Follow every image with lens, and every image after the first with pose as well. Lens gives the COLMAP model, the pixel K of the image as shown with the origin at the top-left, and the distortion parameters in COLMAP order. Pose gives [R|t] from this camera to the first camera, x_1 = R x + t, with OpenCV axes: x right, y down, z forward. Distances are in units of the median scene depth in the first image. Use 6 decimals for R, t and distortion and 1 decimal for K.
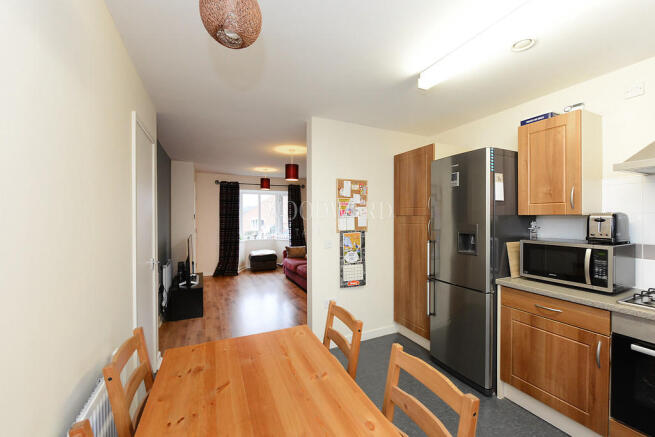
lens RADIAL K [[261.7, 0, 328.5], [0, 261.7, 217.5], [0, 0, 1]] dist [0.002916, 0.000385]
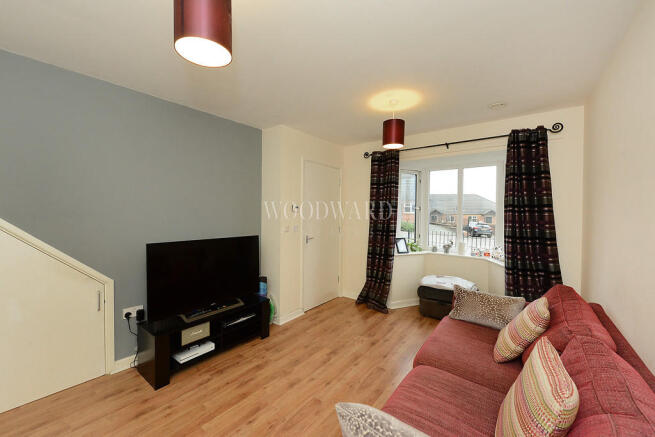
lens RADIAL K [[261.7, 0, 331.3], [0, 261.7, 220.4], [0, 0, 1]] dist [0.002916, 0.000385]
pose [[0.471868, 0.036139, -0.880928, 0.089323], [-0.022242, 0.999330, 0.029083, 0.004972], [0.881389, 0.005870, 0.472355, 0.626586]]
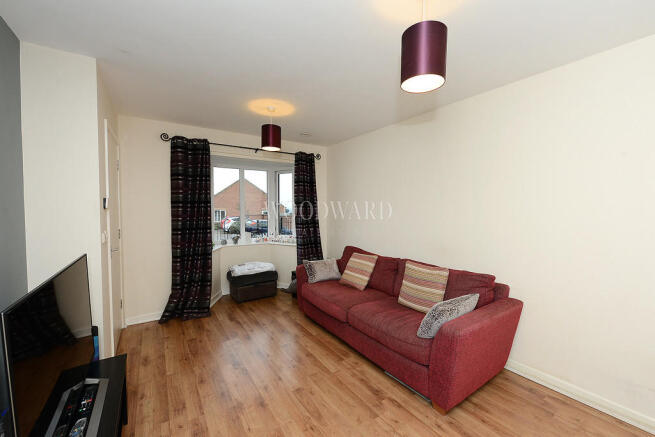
lens RADIAL K [[261.7, 0, 328.4], [0, 261.7, 217.0], [0, 0, 1]] dist [0.002916, 0.000385]
pose [[0.988039, -0.004561, 0.154136, -0.190754], [0.001544, 0.999805, 0.019686, 0.009939], [-0.154196, -0.019213, 0.987853, 0.444968]]
